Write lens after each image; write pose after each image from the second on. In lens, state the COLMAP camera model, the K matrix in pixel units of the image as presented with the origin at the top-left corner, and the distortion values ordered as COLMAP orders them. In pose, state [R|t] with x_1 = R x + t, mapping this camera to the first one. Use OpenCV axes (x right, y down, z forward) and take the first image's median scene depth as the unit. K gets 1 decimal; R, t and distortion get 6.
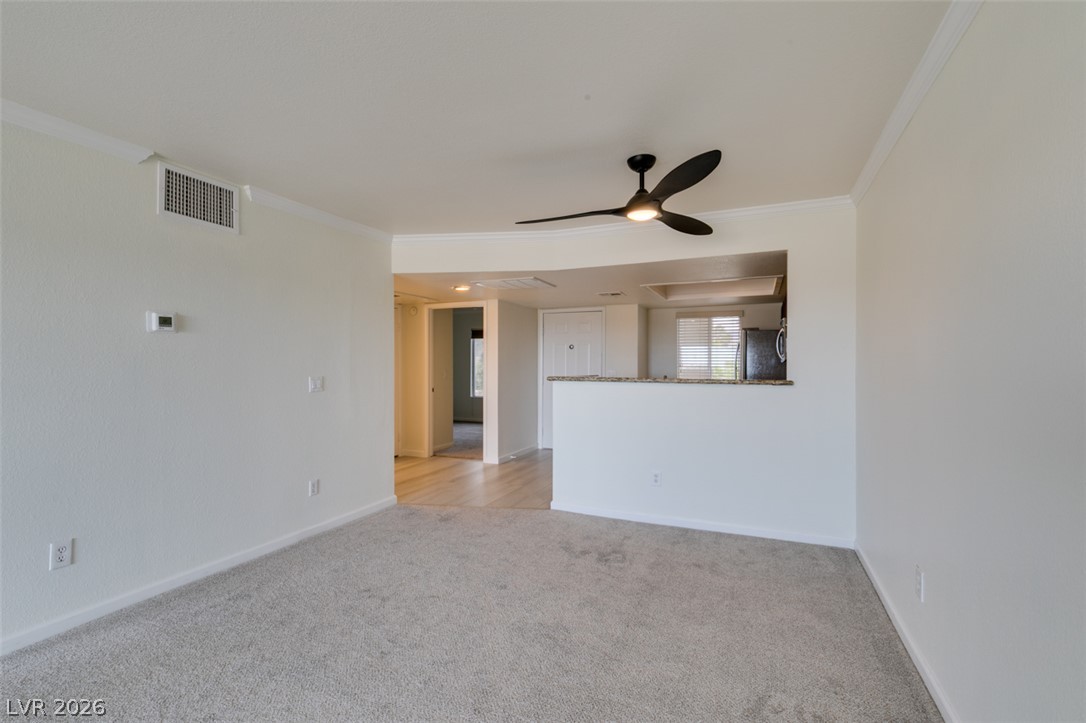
lens RADIAL K [[484.7, 0, 541.2], [0, 484.7, 364.0], [0, 0, 1]] dist [0.002712, -0.000344]
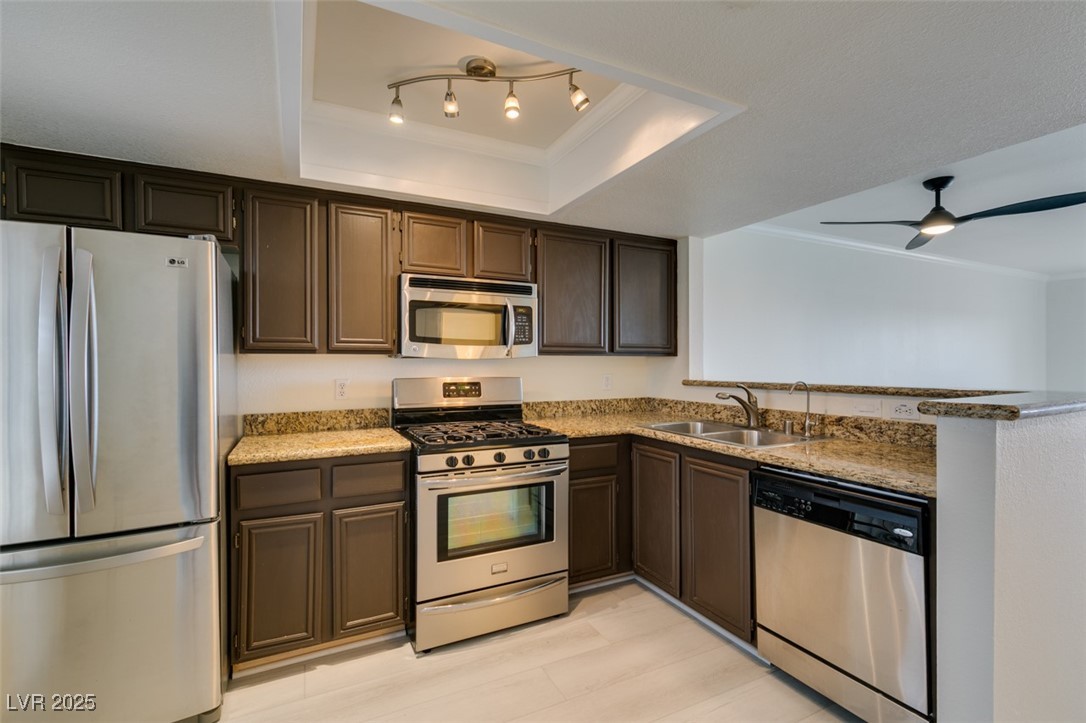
lens RADIAL K [[482.1, 0, 541.3], [0, 482.1, 364.4], [0, 0, 1]] dist [0.002602, -0.000119]
pose [[-0.769344, 0.000214, 0.638835, 0.123876], [0.004239, 0.999980, 0.004770, -0.002496], [-0.638821, 0.006378, -0.769329, 1.515488]]
